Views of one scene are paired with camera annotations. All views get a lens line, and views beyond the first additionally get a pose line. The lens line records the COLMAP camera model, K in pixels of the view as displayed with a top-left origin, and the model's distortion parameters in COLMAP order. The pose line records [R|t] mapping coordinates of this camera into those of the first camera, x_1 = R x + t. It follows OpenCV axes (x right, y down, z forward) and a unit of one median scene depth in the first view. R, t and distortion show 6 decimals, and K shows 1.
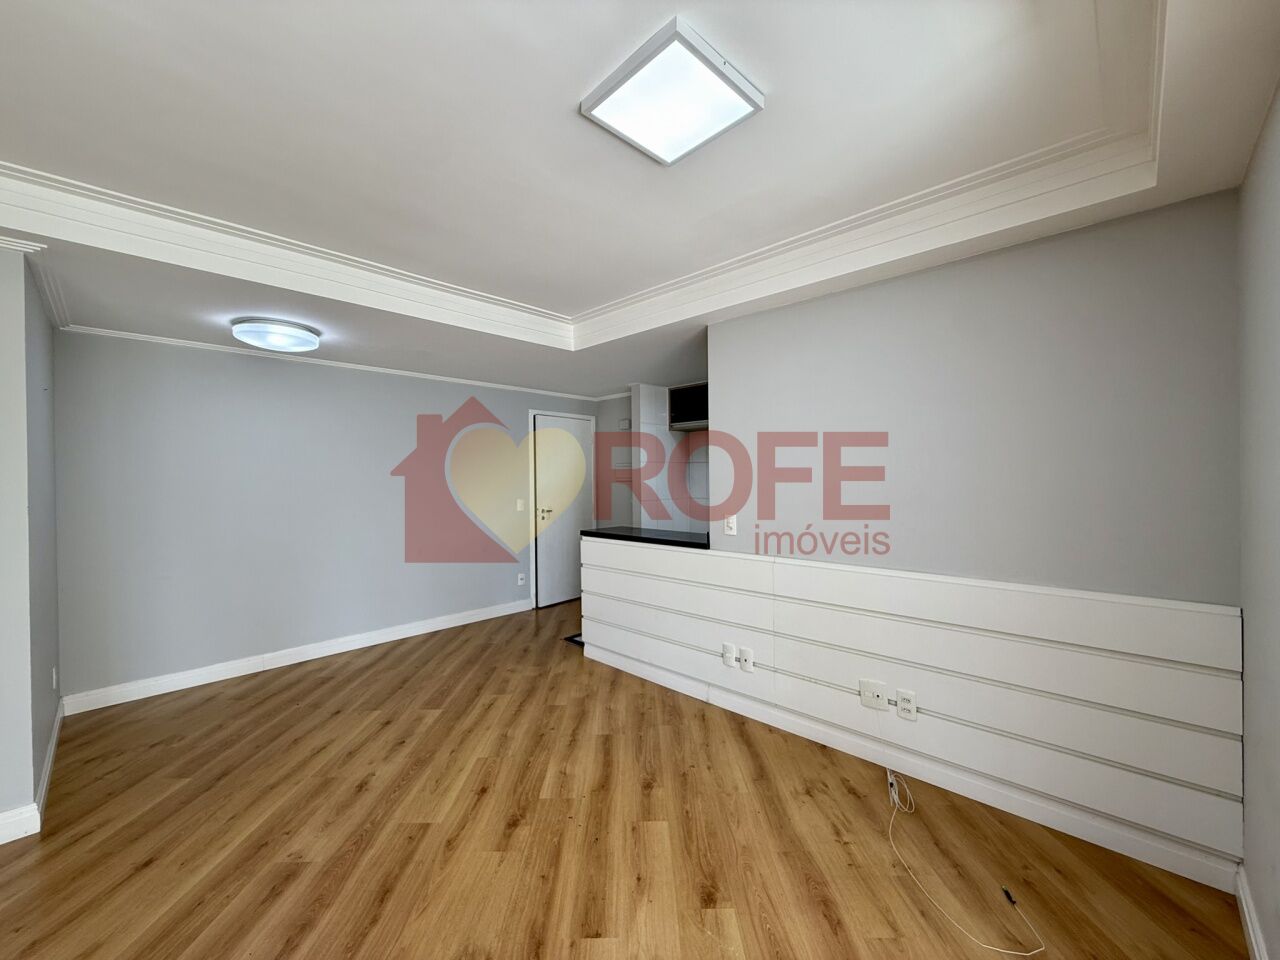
lens RADIAL K [[513.1, 0, 638.7], [0, 513.1, 481.3], [0, 0, 1]] dist [0.000173, 0.000344]
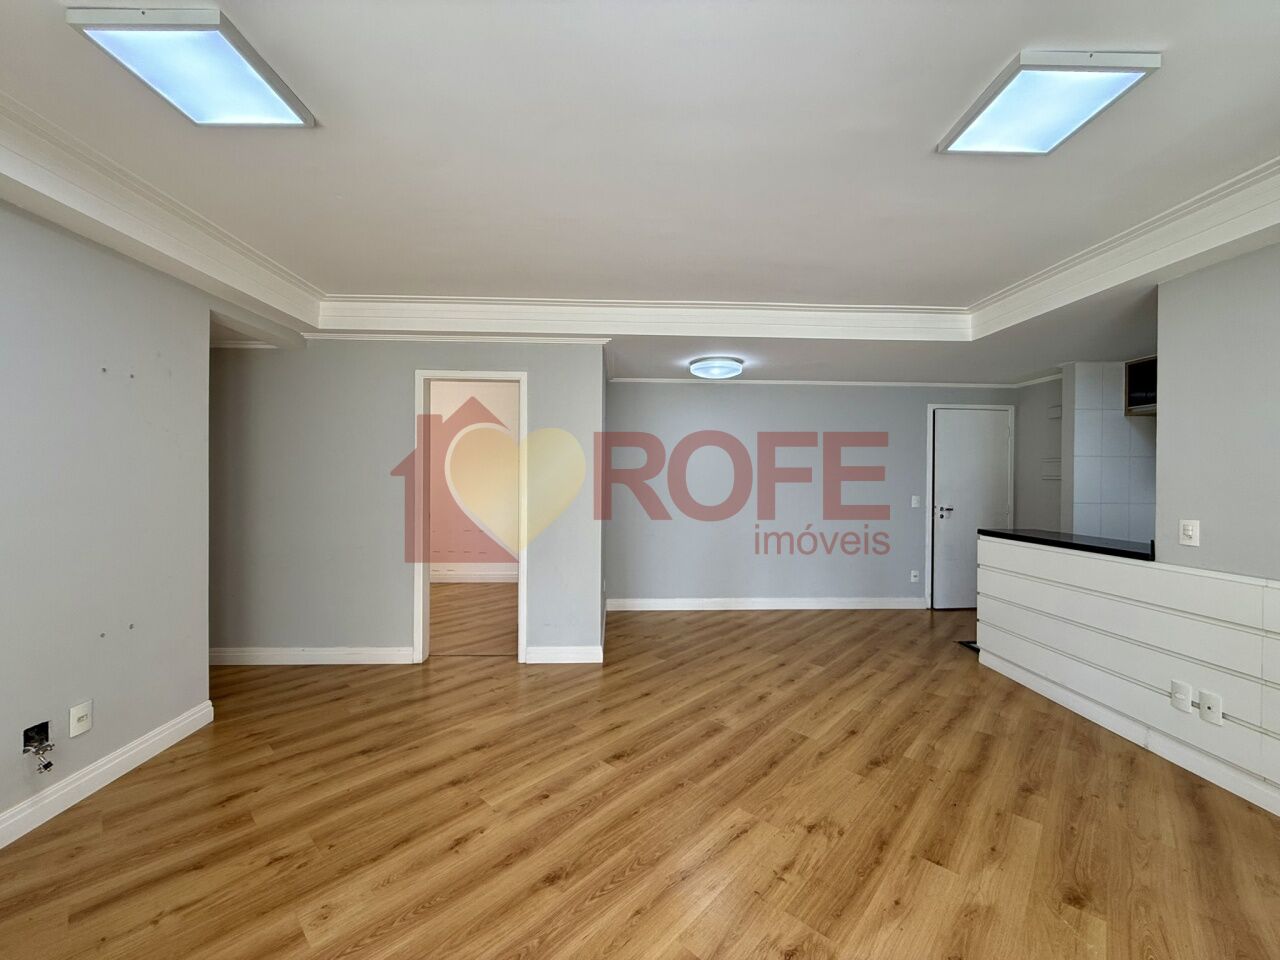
lens RADIAL K [[513.1, 0, 638.7], [0, 513.1, 481.3], [0, 0, 1]] dist [0.000173, 0.000344]
pose [[0.727766, 0.019921, -0.685536, 0.104191], [-0.019072, 0.999779, 0.008805, 0.015315], [0.685560, 0.006667, 0.727985, -0.156879]]
